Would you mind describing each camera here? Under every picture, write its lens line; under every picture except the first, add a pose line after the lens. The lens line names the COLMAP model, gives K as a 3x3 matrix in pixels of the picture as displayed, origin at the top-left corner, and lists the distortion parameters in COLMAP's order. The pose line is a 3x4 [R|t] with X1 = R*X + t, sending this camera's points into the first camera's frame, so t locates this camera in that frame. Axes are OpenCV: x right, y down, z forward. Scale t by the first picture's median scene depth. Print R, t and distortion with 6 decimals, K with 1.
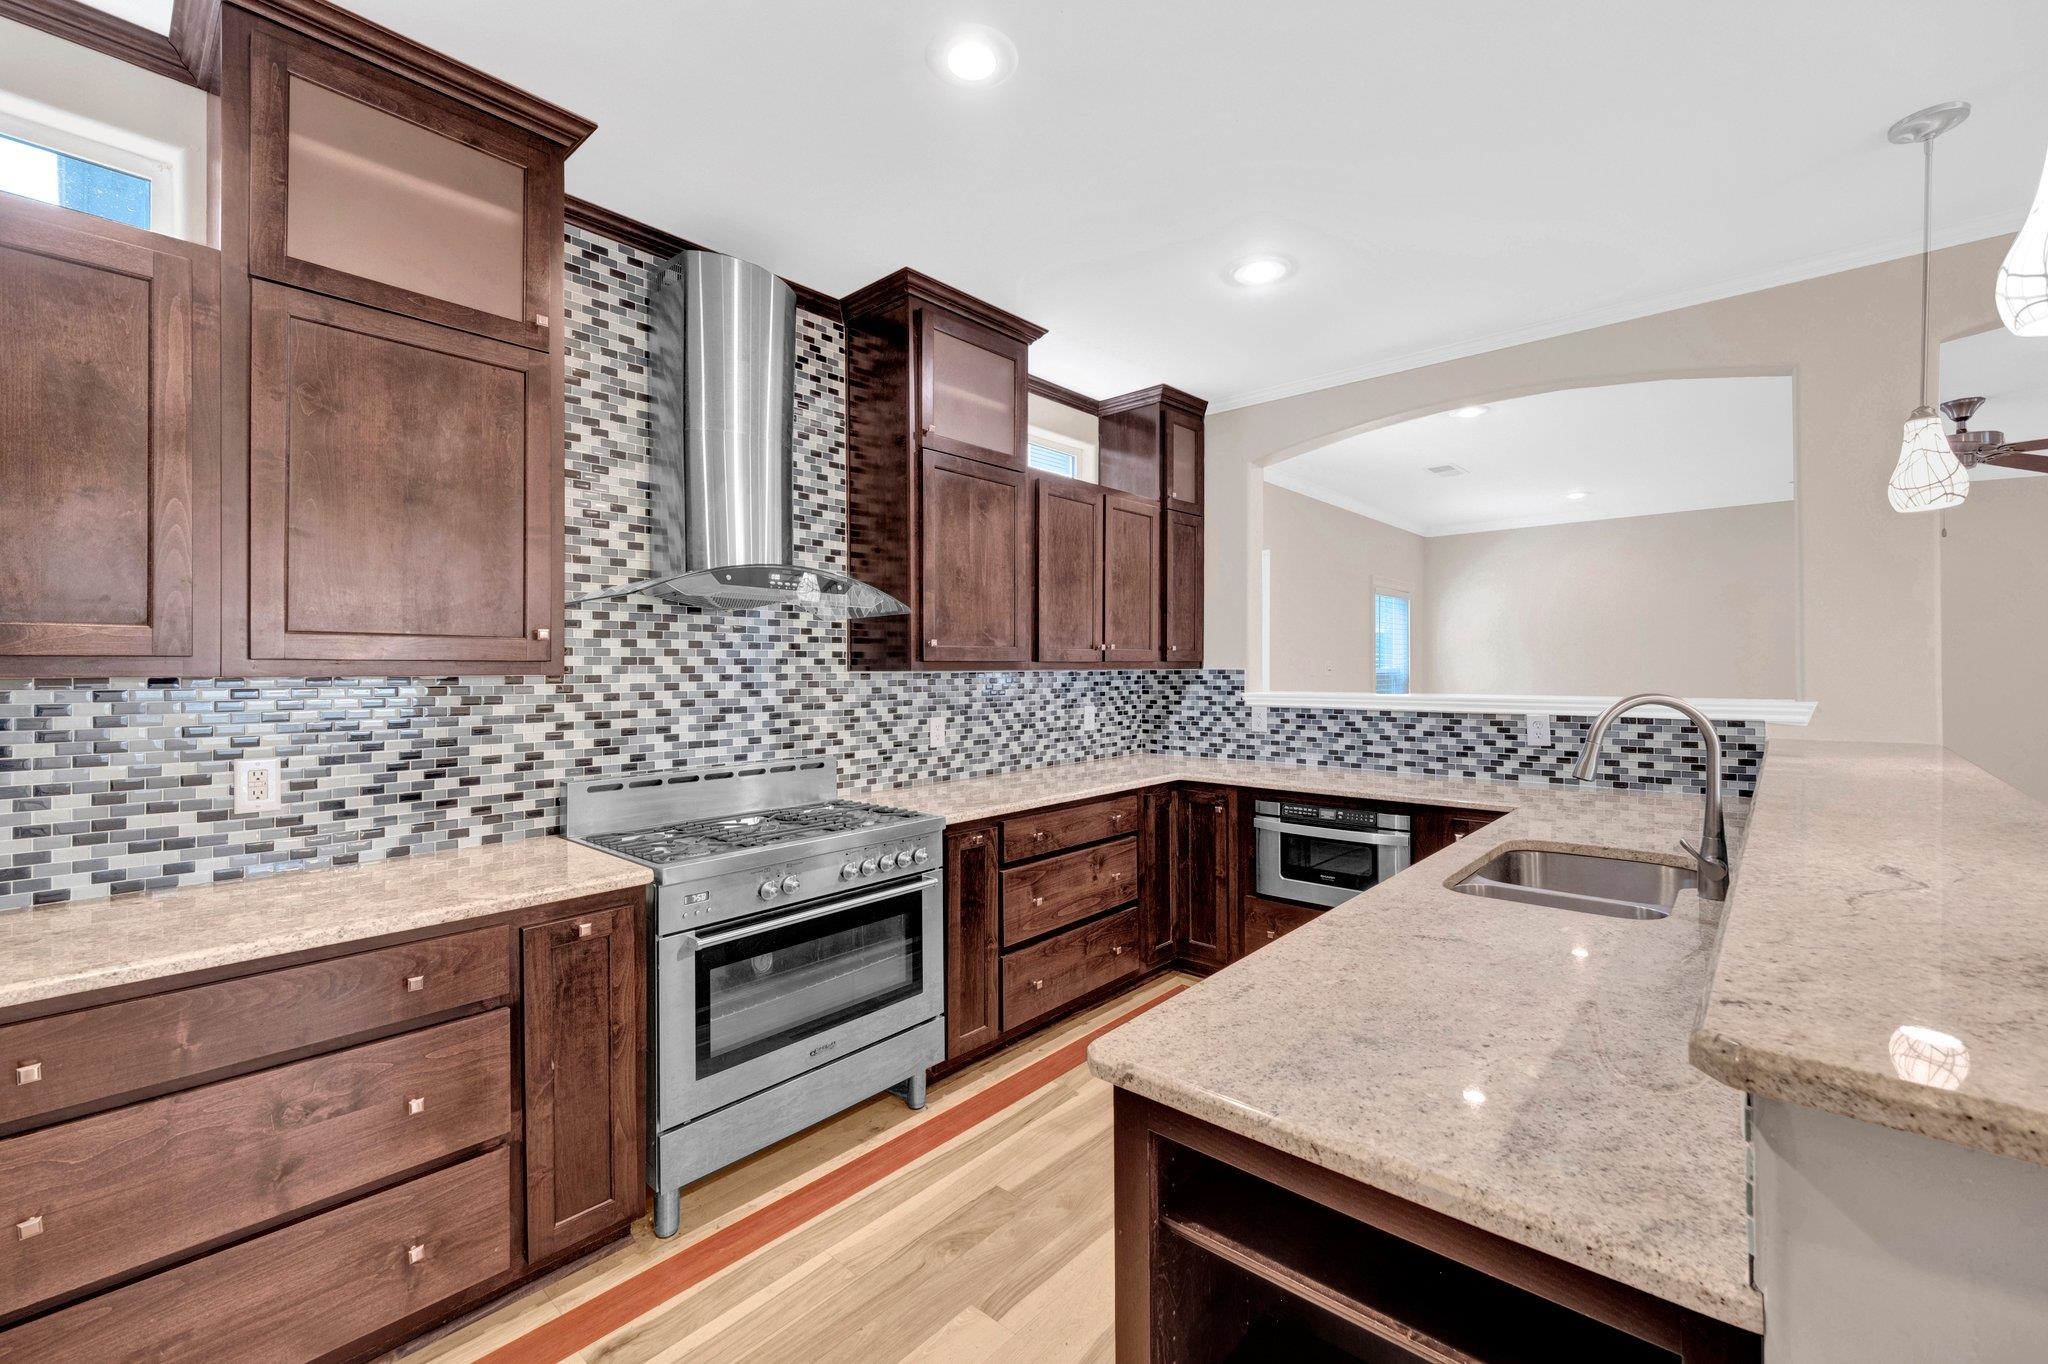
lens RADIAL K [[847.7, 0, 1036.3], [0, 847.7, 672.9], [0, 0, 1]] dist [0.042605, -0.020615]
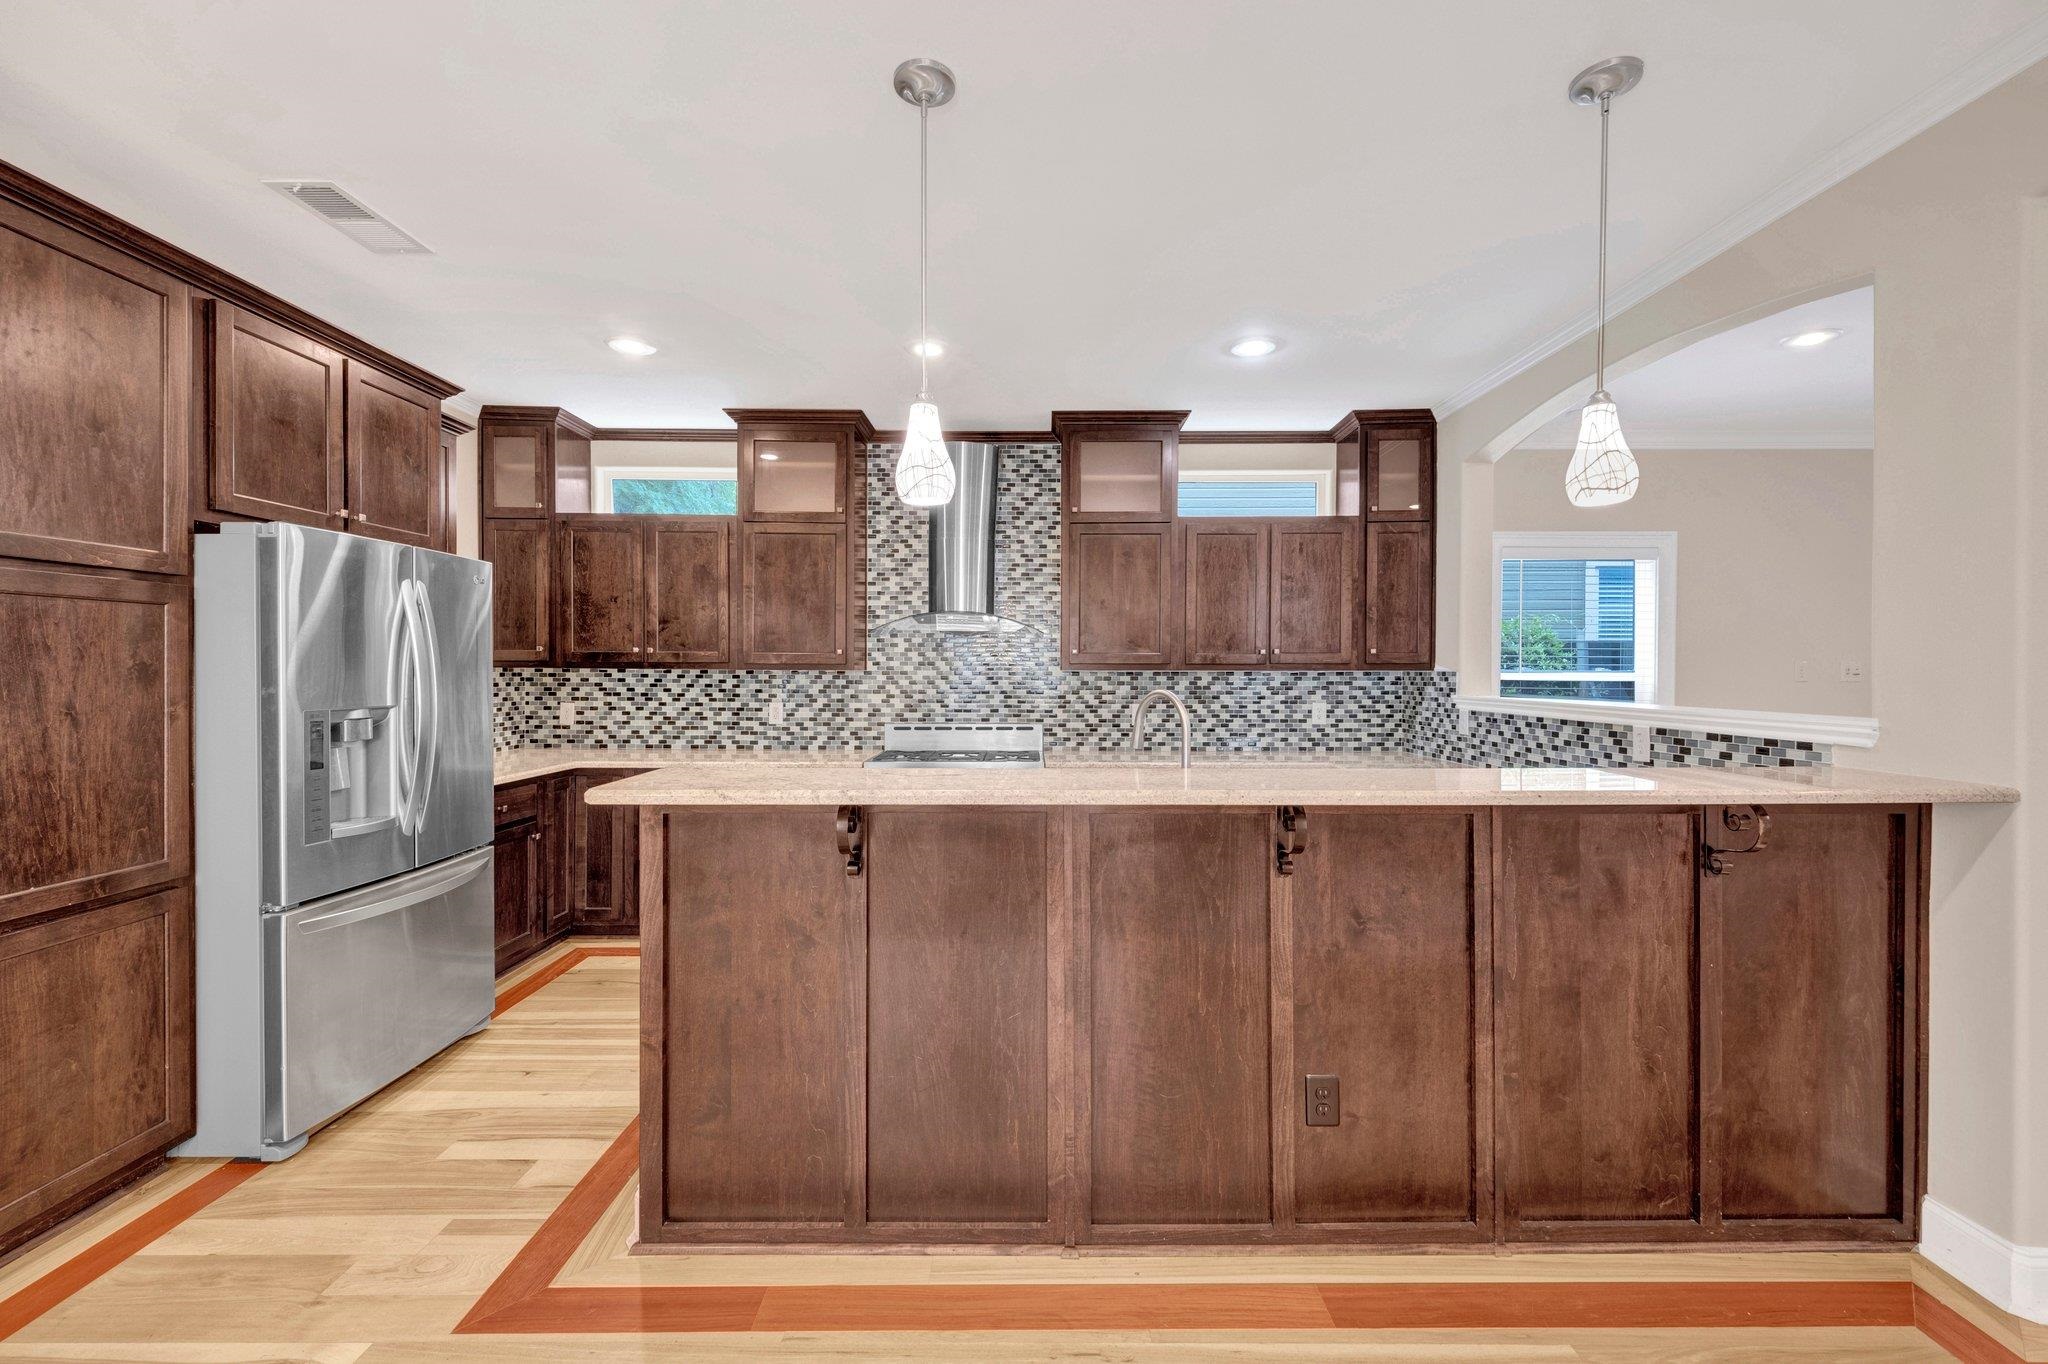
lens RADIAL K [[847.7, 0, 1036.3], [0, 847.7, 672.9], [0, 0, 1]] dist [0.042605, -0.020615]
pose [[0.661509, 0.009983, -0.749870, 0.882879], [-0.008888, 0.999946, 0.005472, -0.004751], [0.749884, 0.003045, 0.661562, -0.041996]]
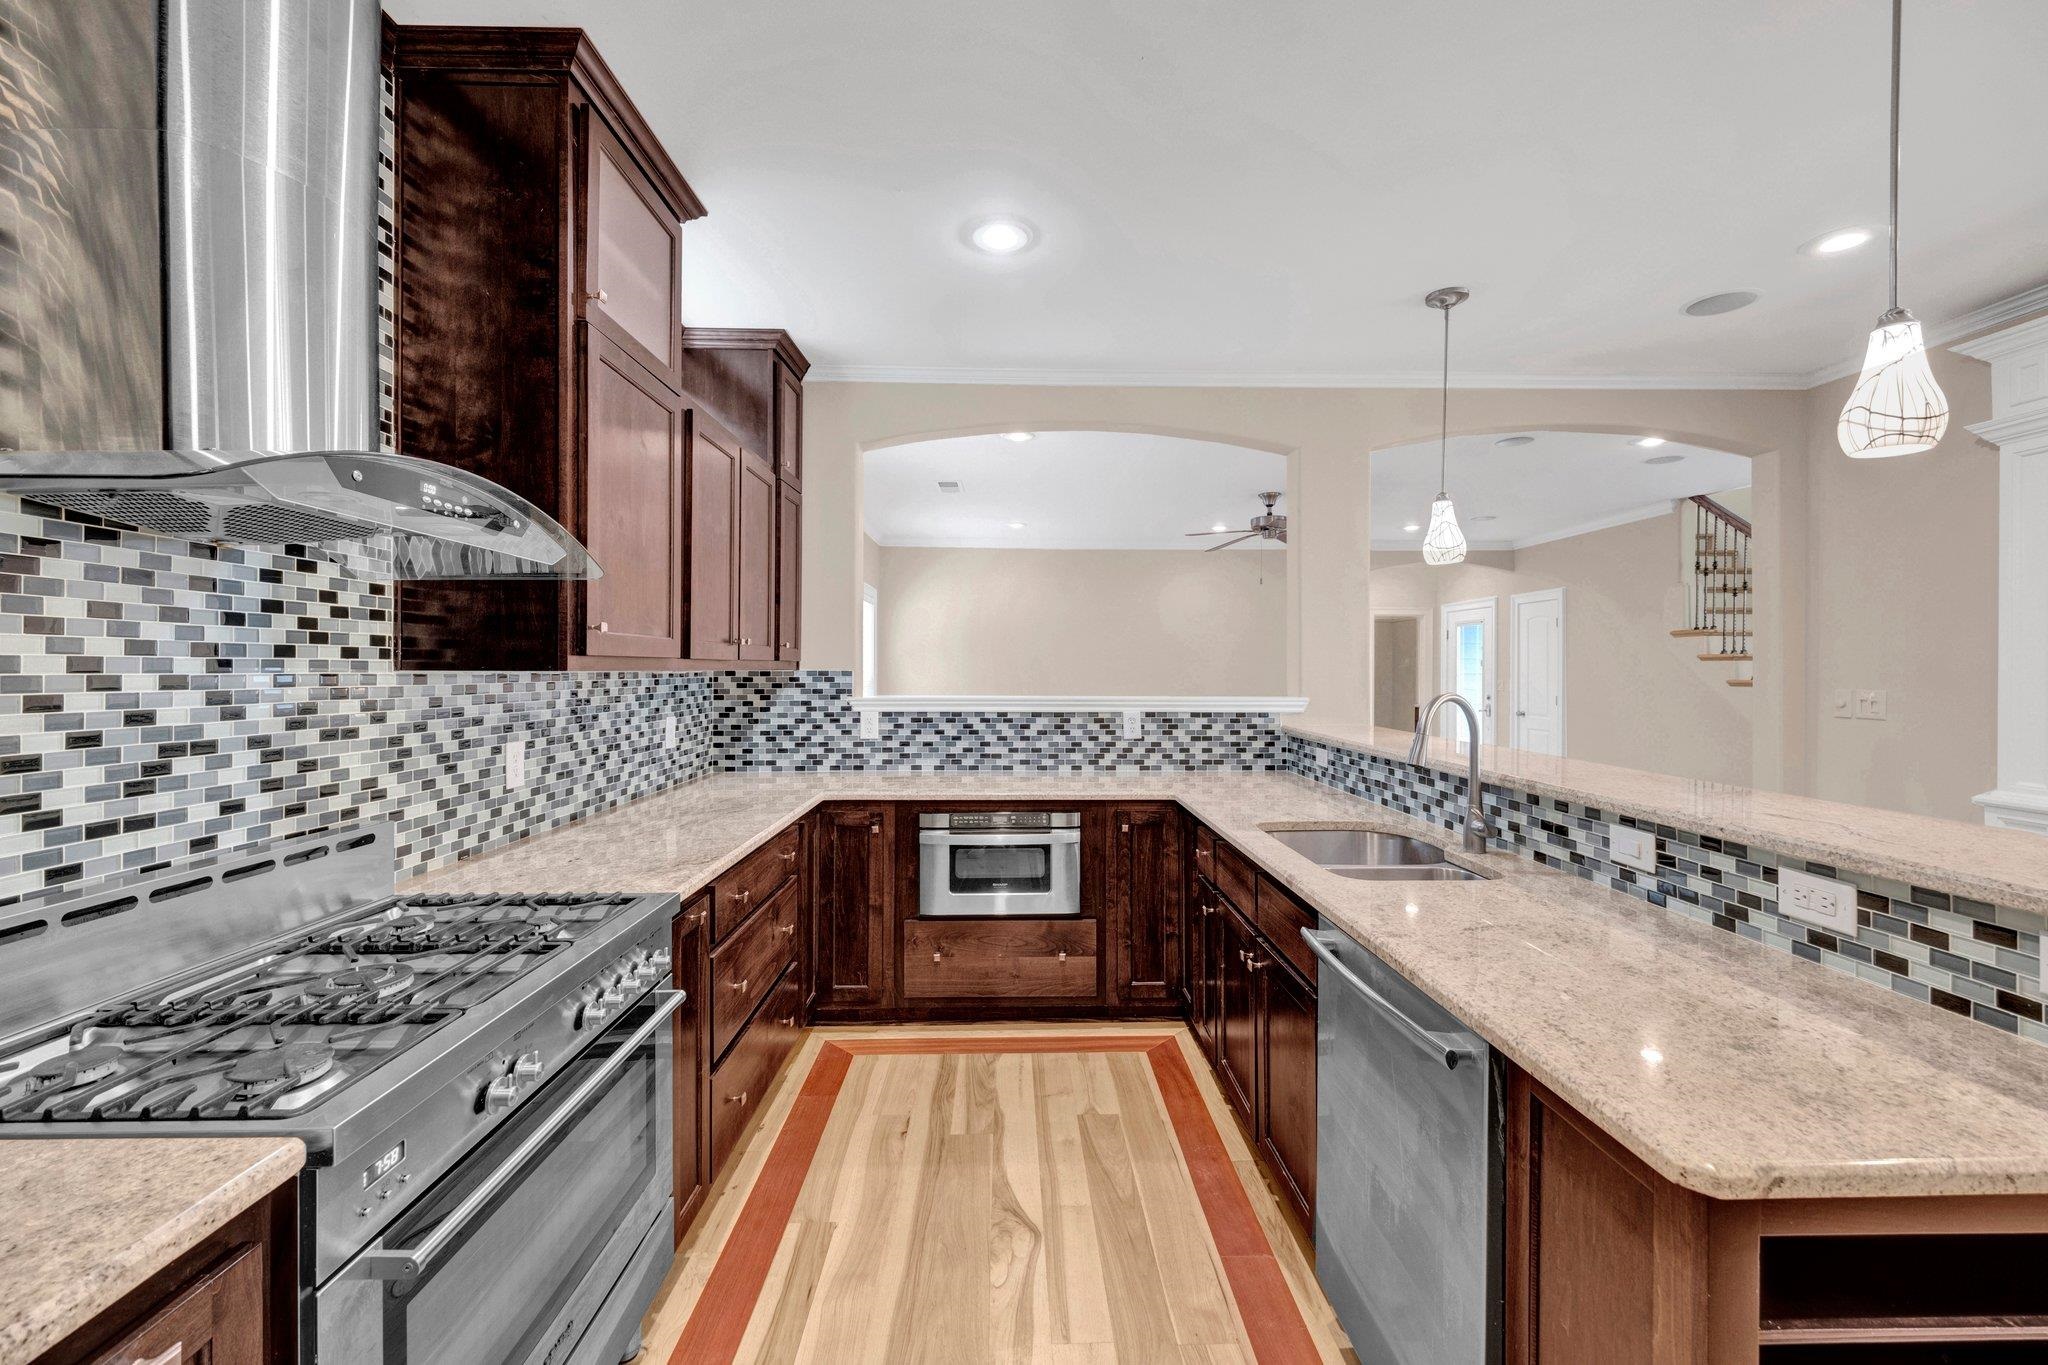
lens RADIAL K [[847.7, 0, 1036.3], [0, 847.7, 673.4], [0, 0, 1]] dist [0.042605, -0.020615]
pose [[0.731387, 0.003942, 0.681952, -0.299115], [-0.003555, 0.999992, -0.001967, -0.000163], [-0.681954, -0.000986, 0.731395, 0.271233]]
